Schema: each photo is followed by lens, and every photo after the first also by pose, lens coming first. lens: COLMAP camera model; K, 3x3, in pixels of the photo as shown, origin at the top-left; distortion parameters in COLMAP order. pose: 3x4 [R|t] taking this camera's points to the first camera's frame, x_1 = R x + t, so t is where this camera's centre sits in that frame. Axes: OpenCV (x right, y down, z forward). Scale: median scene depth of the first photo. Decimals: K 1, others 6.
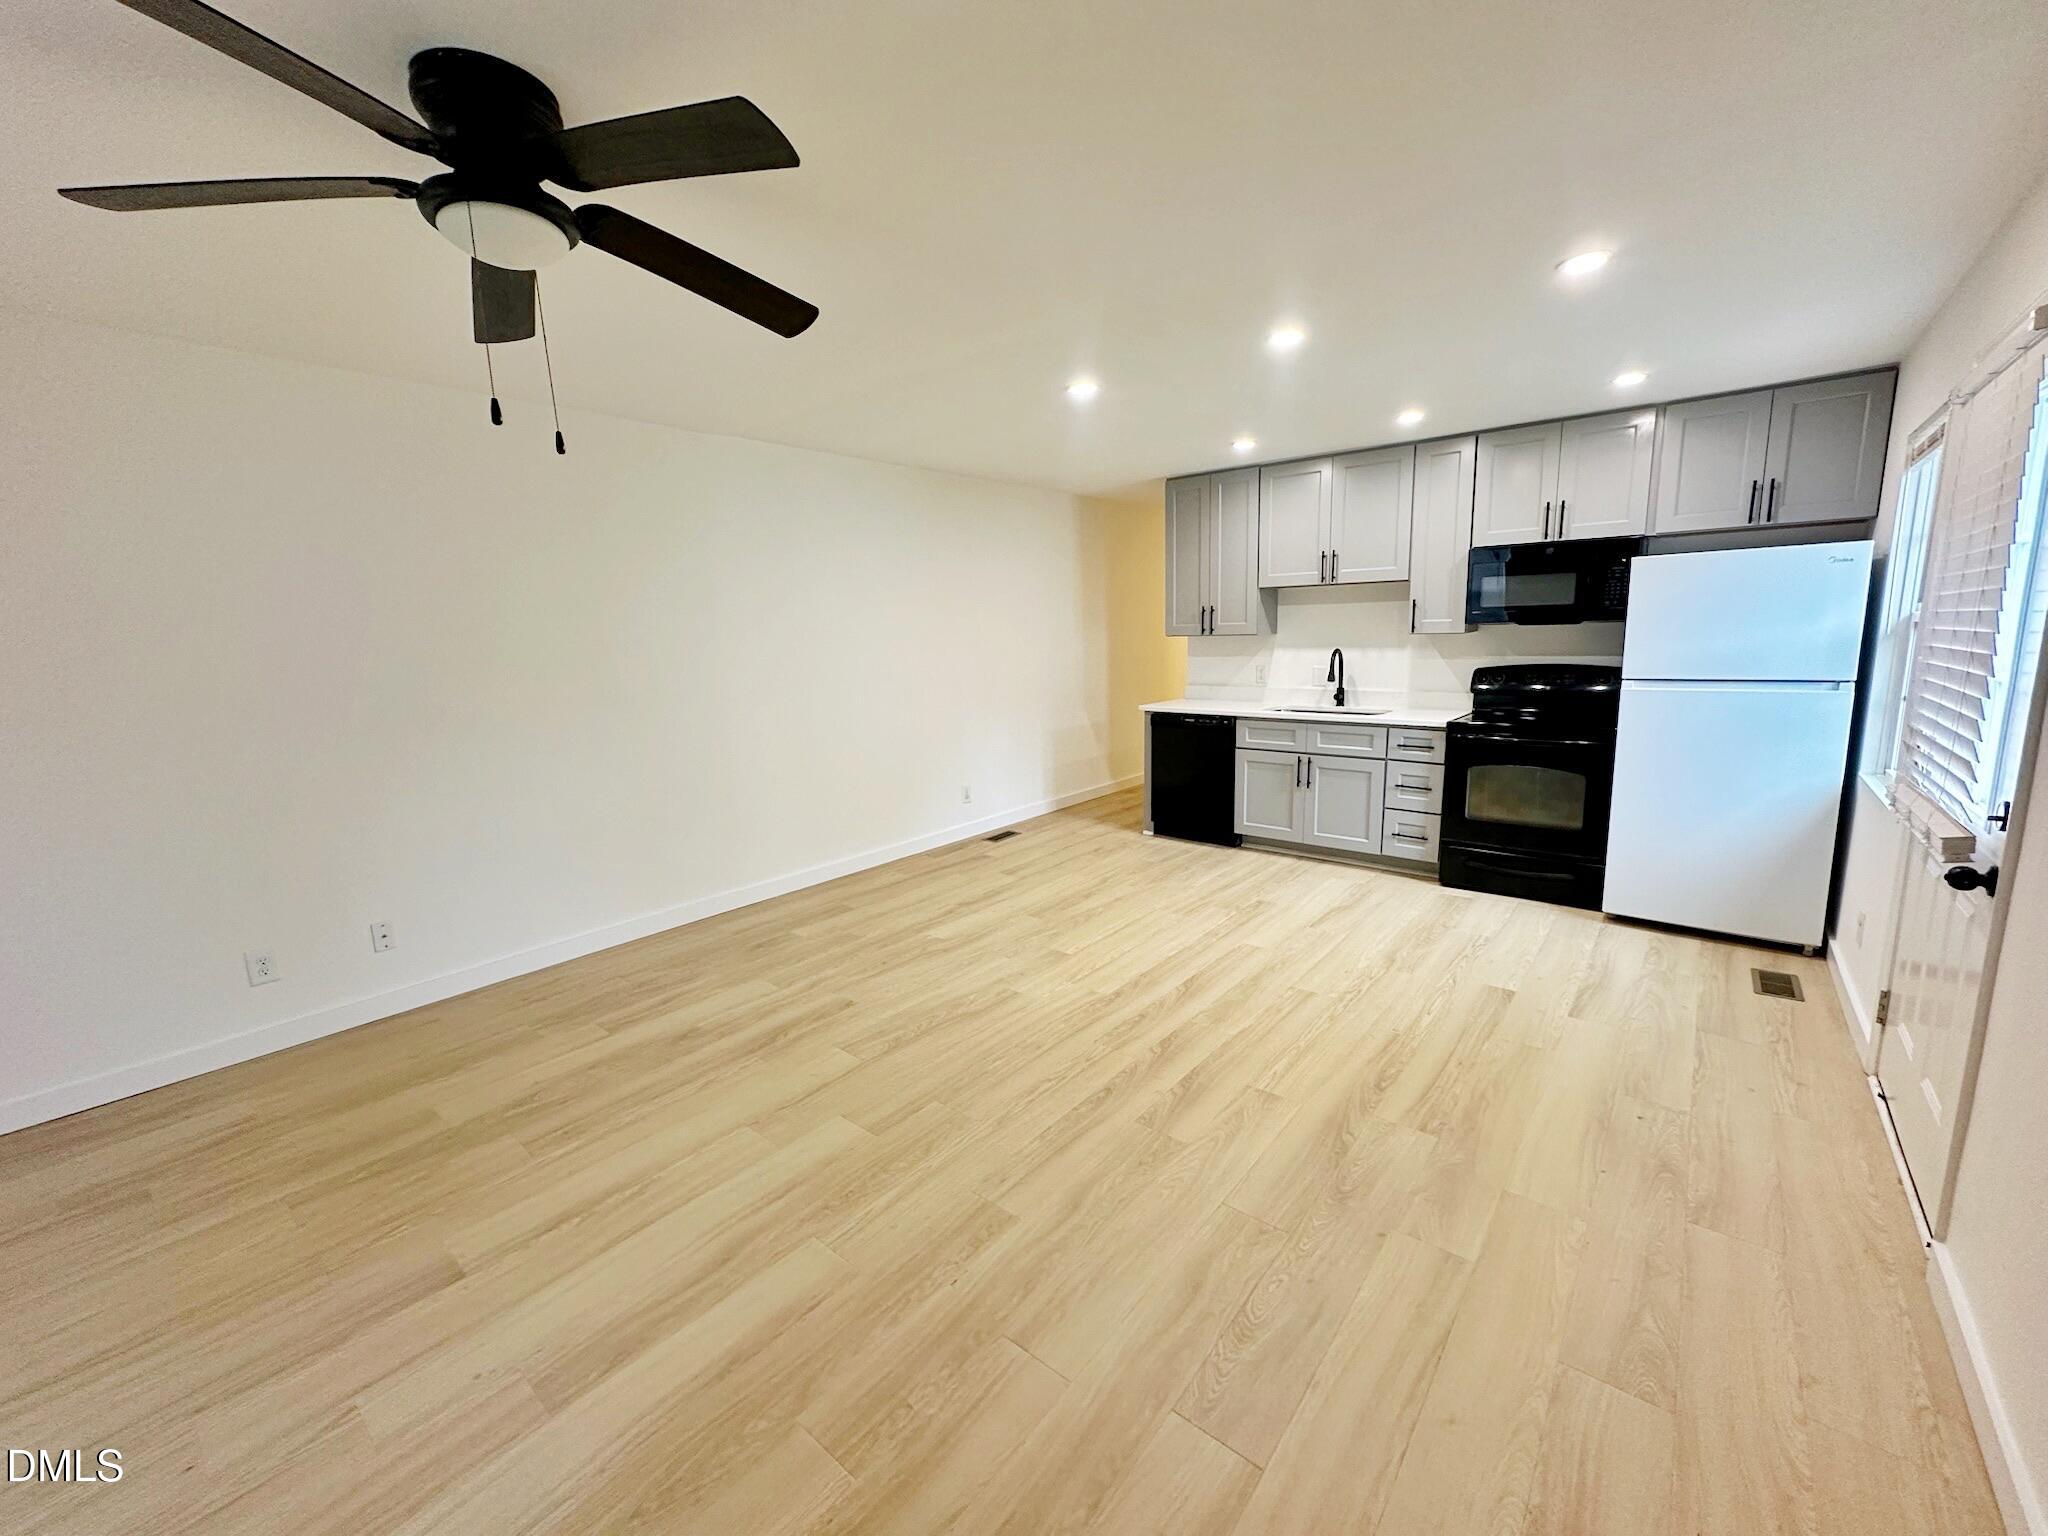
lens RADIAL K [[821.3, 0, 1024.0], [0, 821.3, 768.0], [0, 0, 1]] dist [-0.003568, 0.000194]
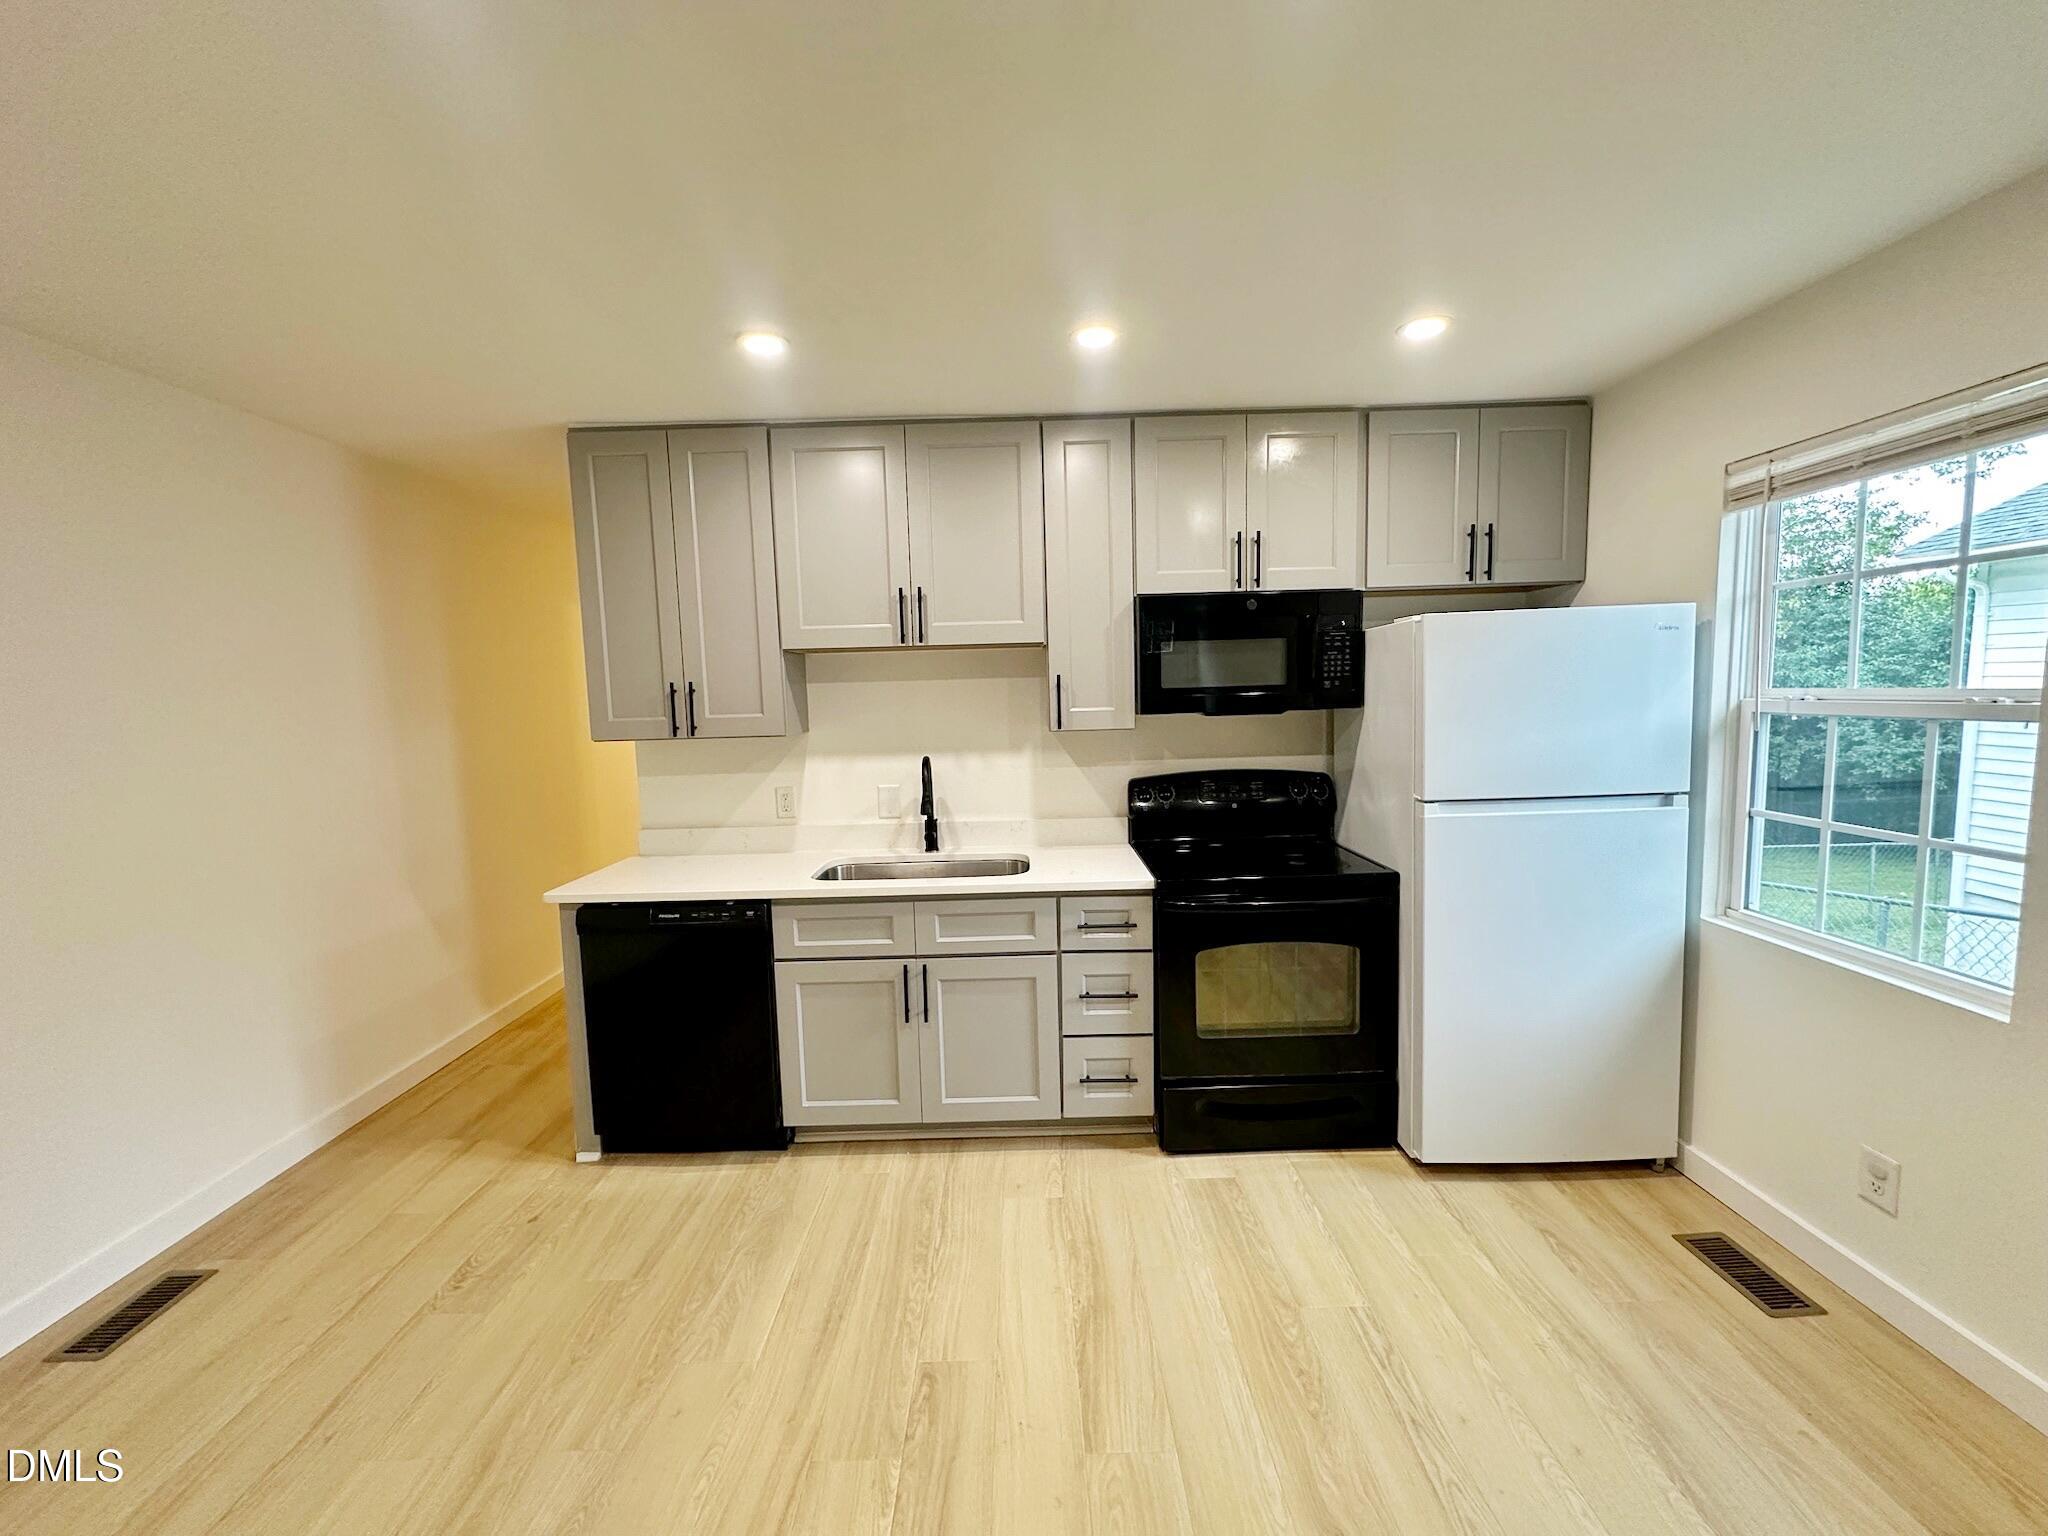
lens RADIAL K [[821.3, 0, 1024.0], [0, 821.3, 768.0], [0, 0, 1]] dist [-0.003568, 0.000194]
pose [[0.765152, -0.056019, 0.641408, 0.072105], [0.114850, 0.992106, -0.050360, -0.120850], [-0.633524, 0.112198, 0.765545, 0.616431]]
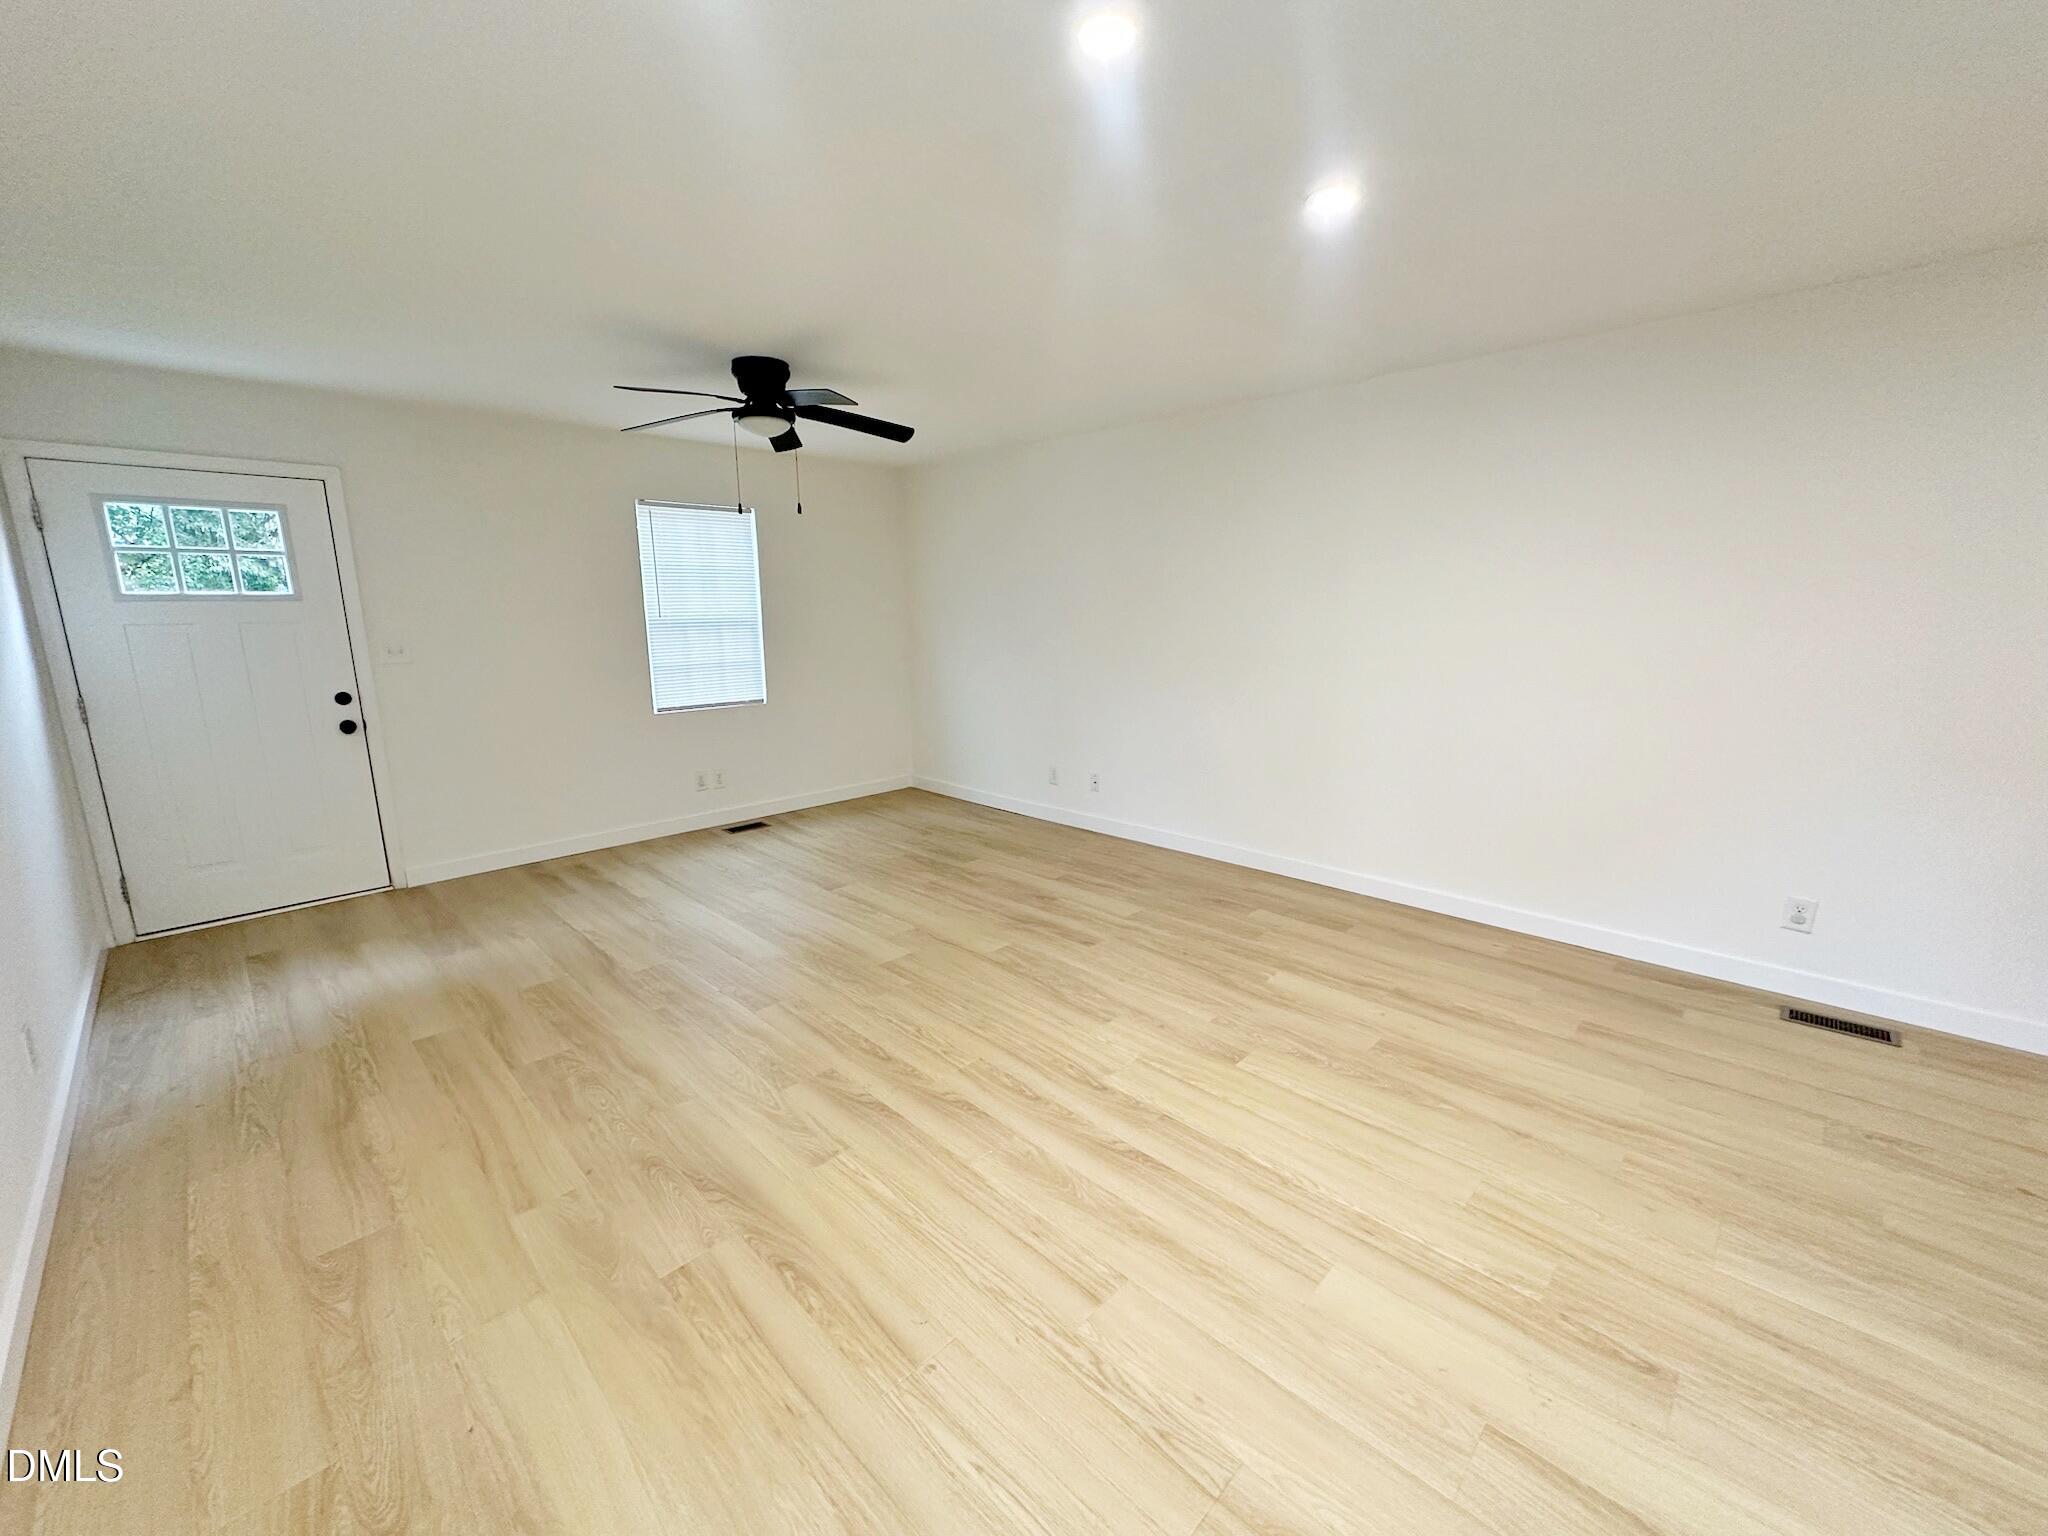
lens RADIAL K [[821.3, 0, 1024.0], [0, 821.3, 768.0], [0, 0, 1]] dist [-0.003568, 0.000194]
pose [[-0.086655, 0.220366, -0.971560, 0.610593], [-0.158872, 0.959692, 0.231844, -0.133914], [0.983489, 0.174444, -0.048152, 0.702842]]
